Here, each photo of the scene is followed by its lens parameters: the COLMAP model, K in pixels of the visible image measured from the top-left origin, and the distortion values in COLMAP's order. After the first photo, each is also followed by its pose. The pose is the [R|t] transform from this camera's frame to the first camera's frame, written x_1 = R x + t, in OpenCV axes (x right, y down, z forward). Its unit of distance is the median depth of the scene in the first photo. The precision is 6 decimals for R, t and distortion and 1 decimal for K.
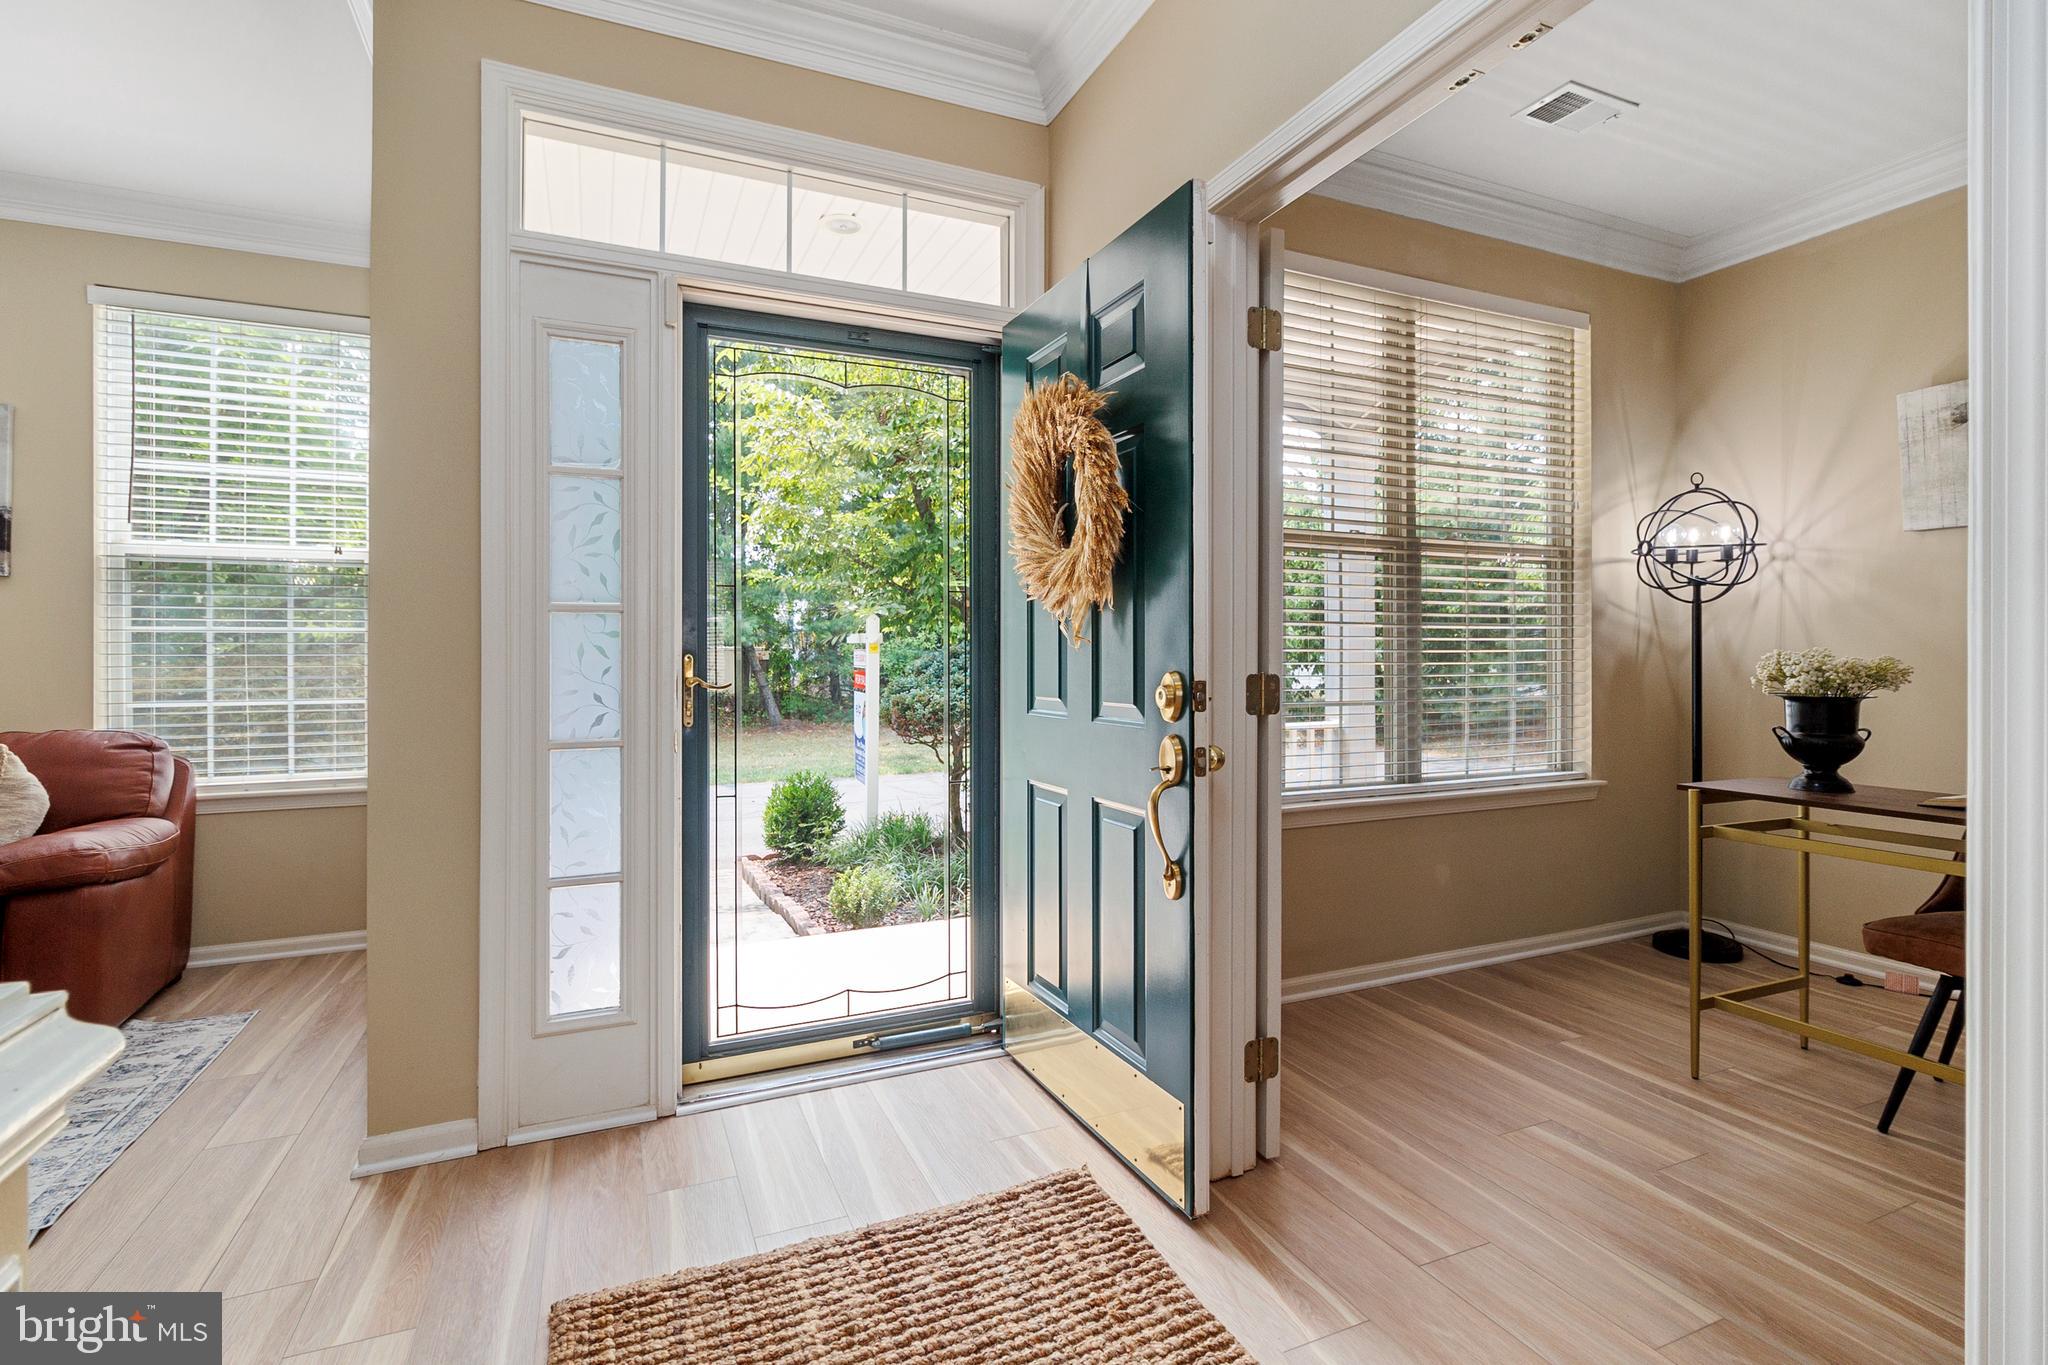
lens RADIAL K [[960.3, 0, 1030.1], [0, 960.3, 653.2], [0, 0, 1]] dist [0.002093, -0.001294]
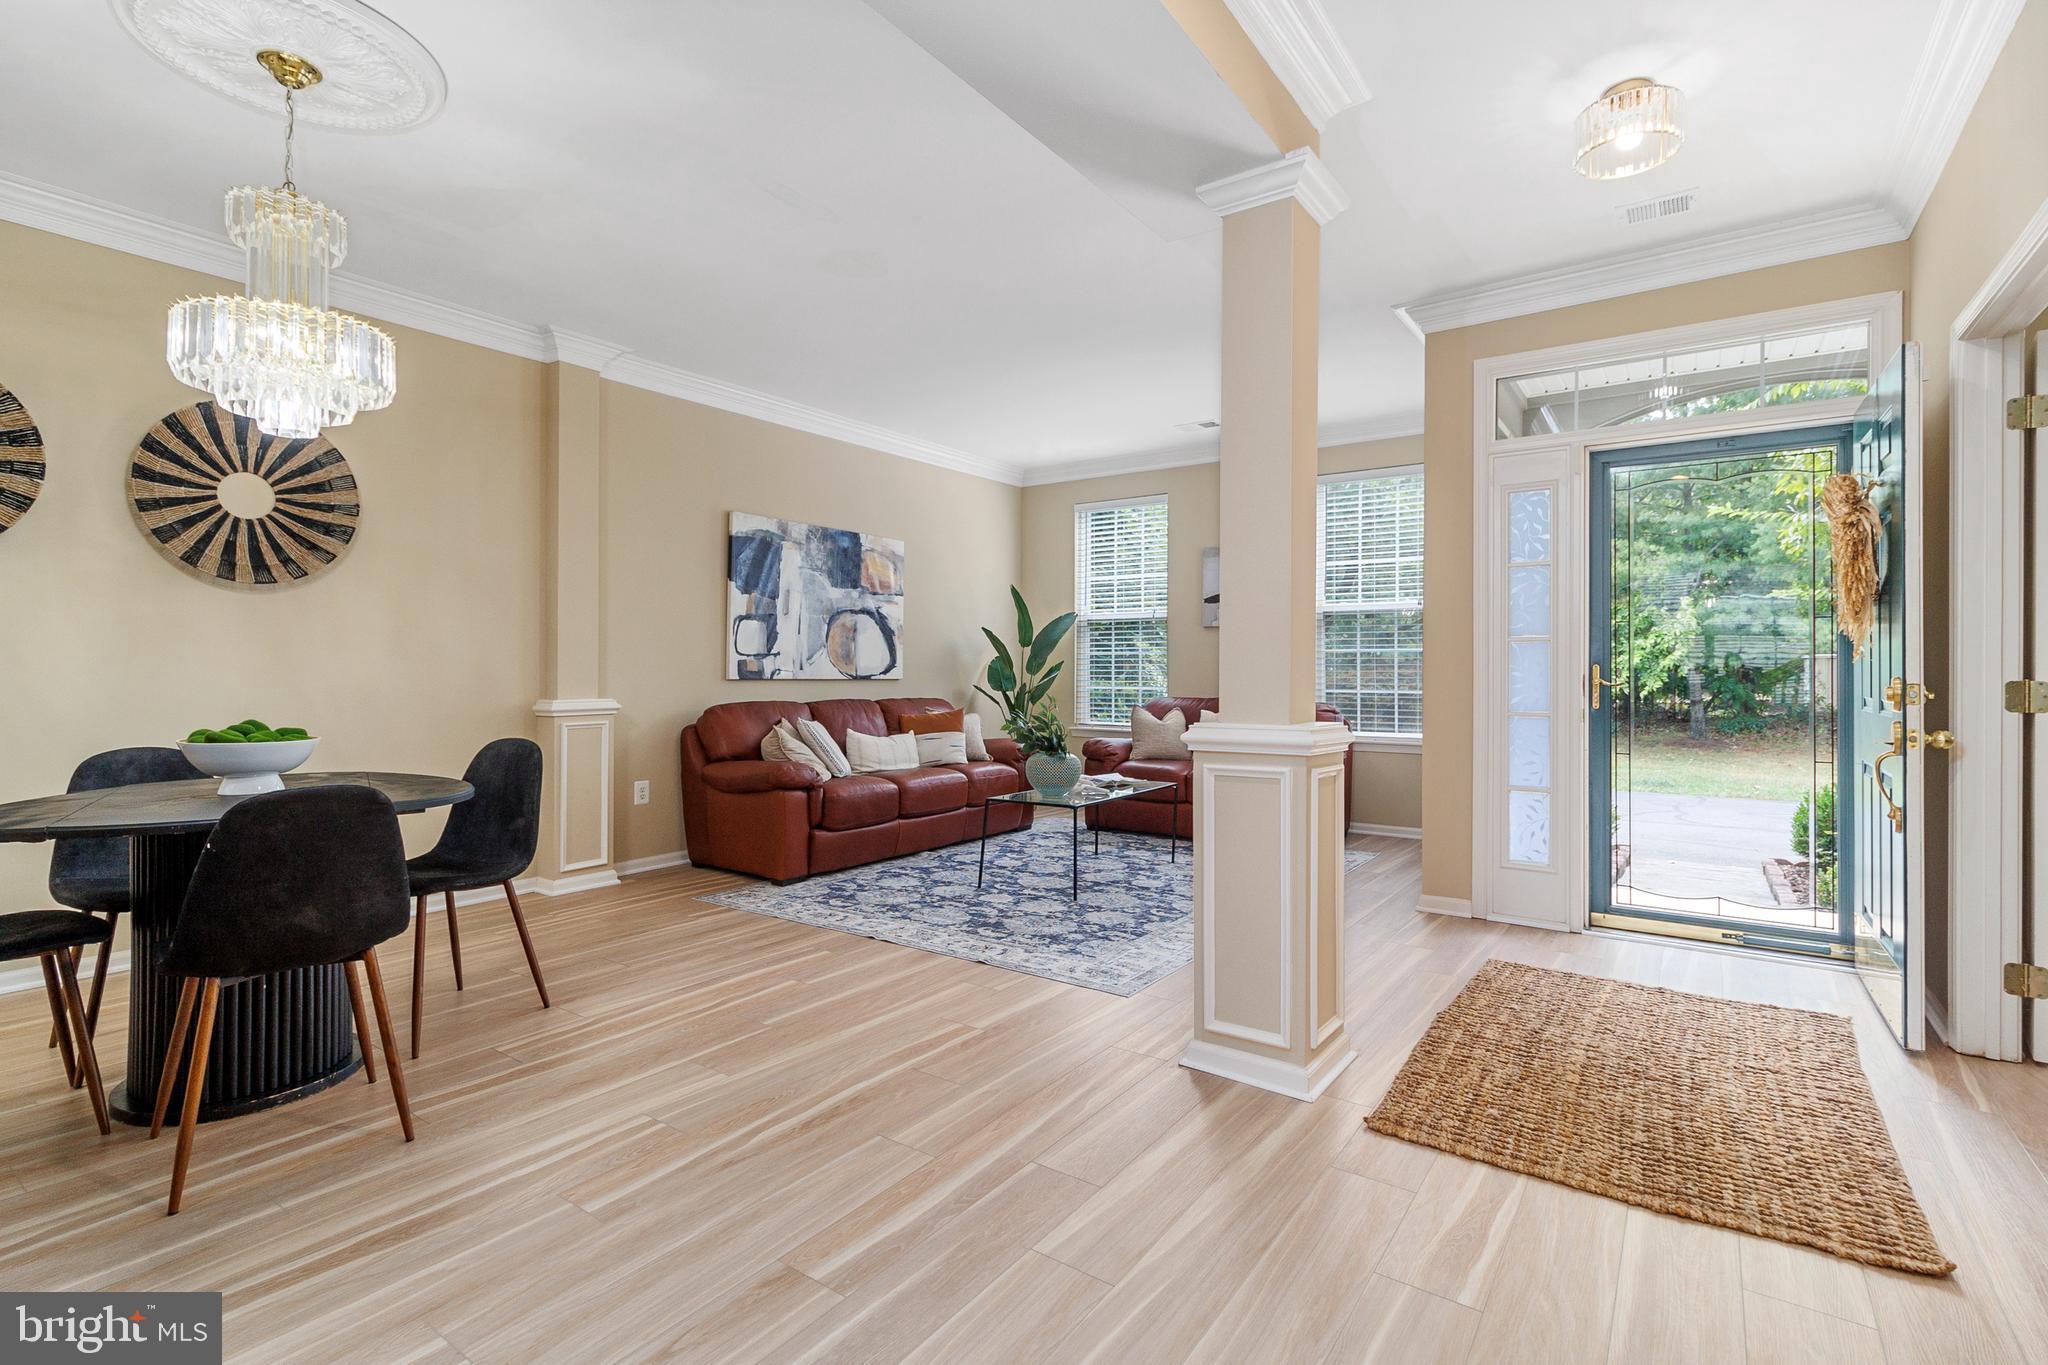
lens RADIAL K [[960.3, 0, 1020.7], [0, 960.3, 669.1], [0, 0, 1]] dist [0.002093, -0.001294]
pose [[0.507992, 0.004923, -0.861348, 0.467715], [0.001008, 0.999980, 0.006309, -0.002060], [0.861361, -0.004073, 0.507977, -0.571919]]
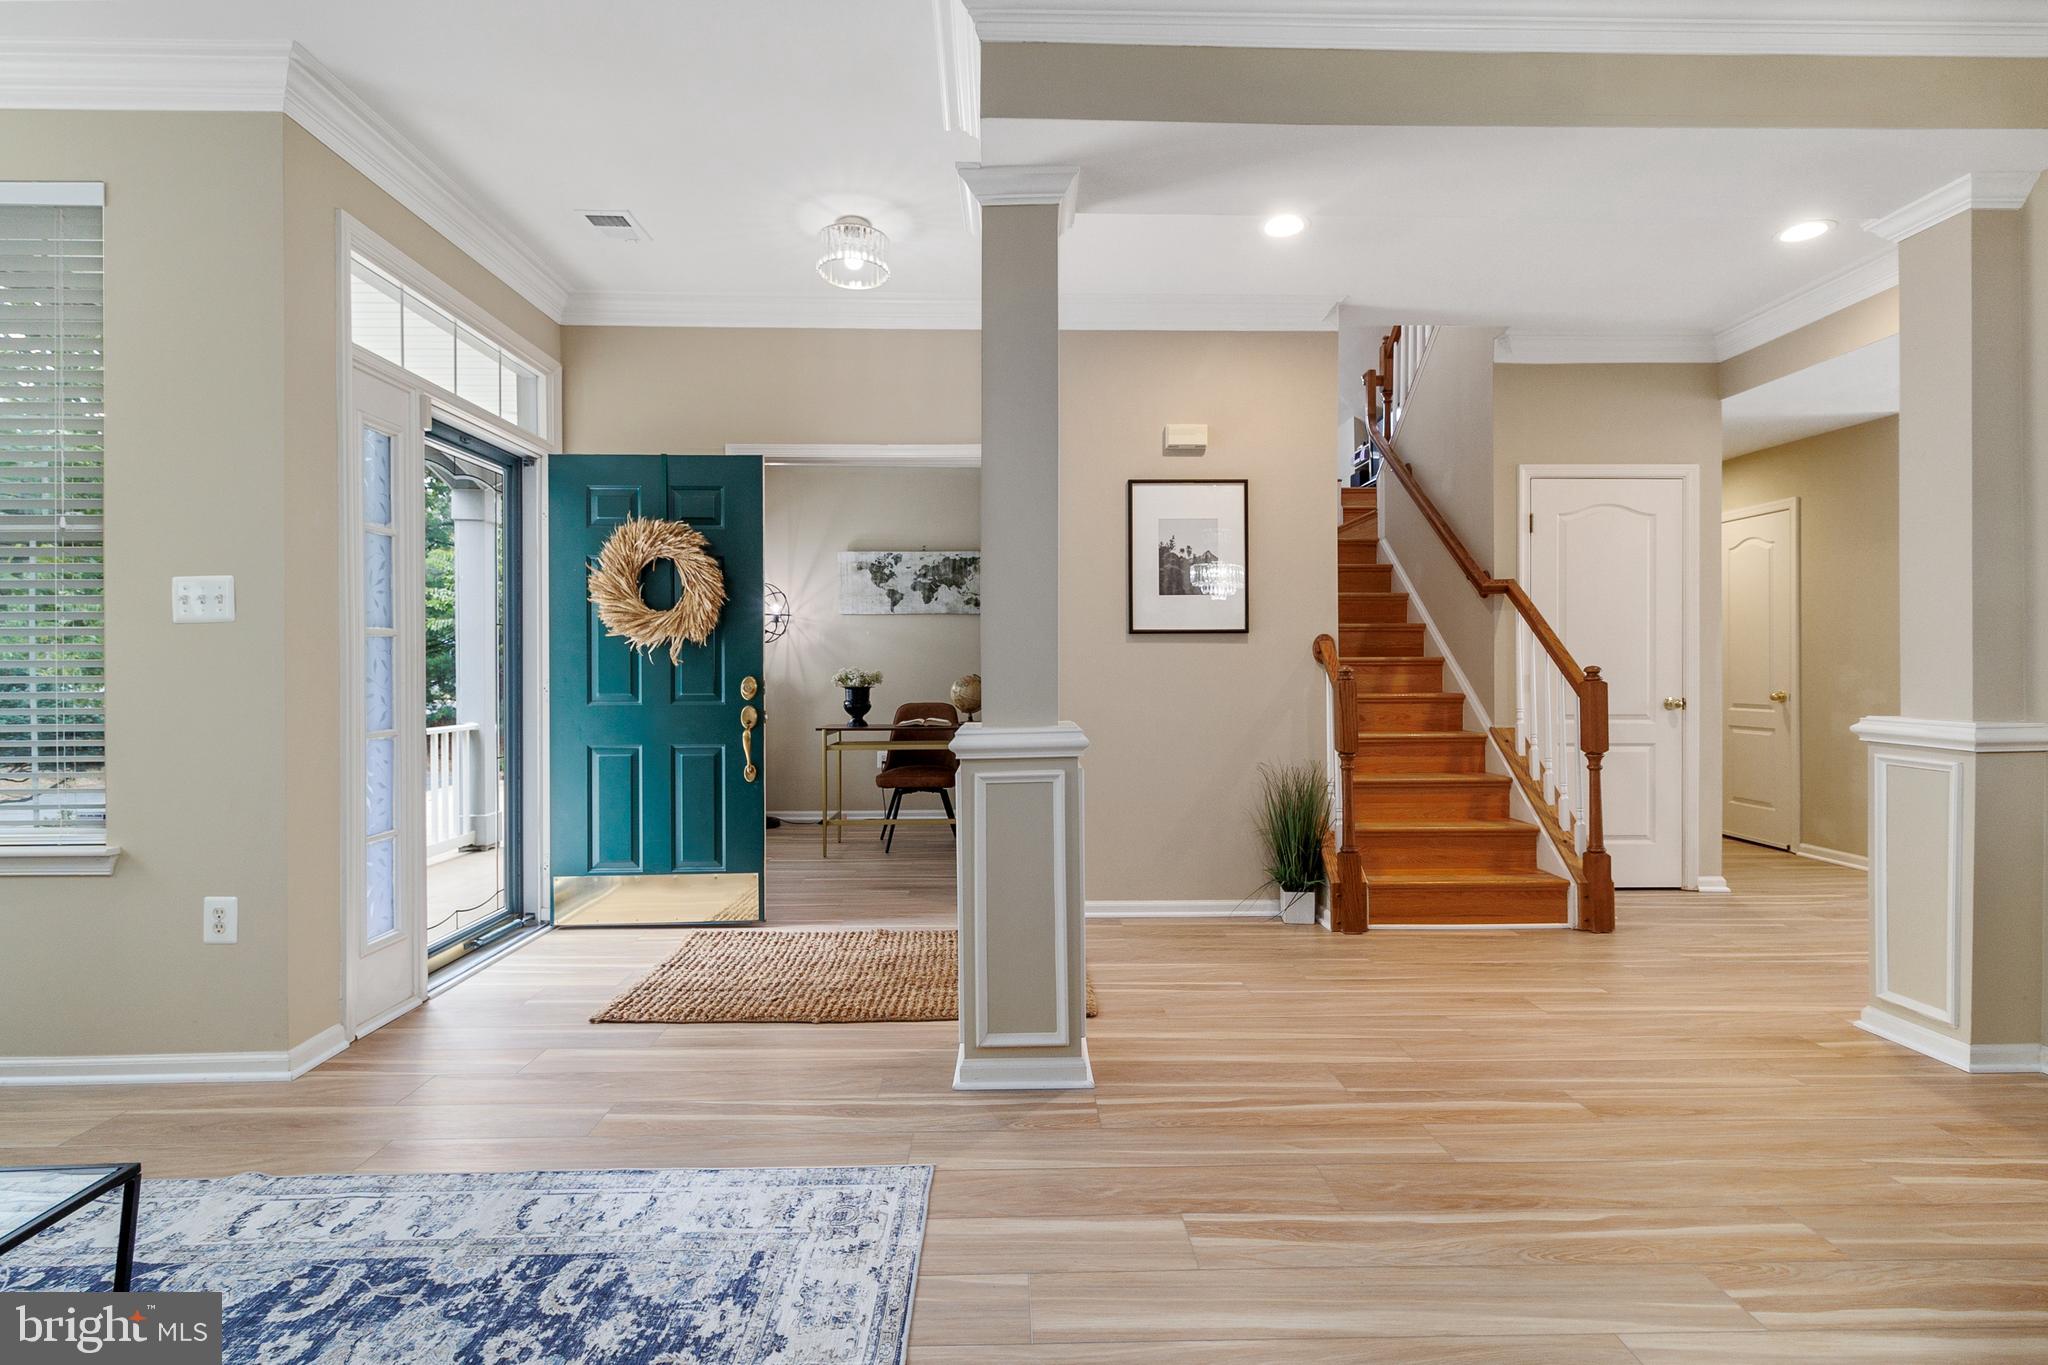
lens RADIAL K [[960.3, 0, 1025.6], [0, 960.3, 676.2], [0, 0, 1]] dist [0.002093, -0.001294]
pose [[0.379585, -0.002889, 0.925152, -1.040012], [-0.003112, 0.999985, 0.004400, 0.003950], [-0.925152, -0.004549, 0.379570, -0.255146]]
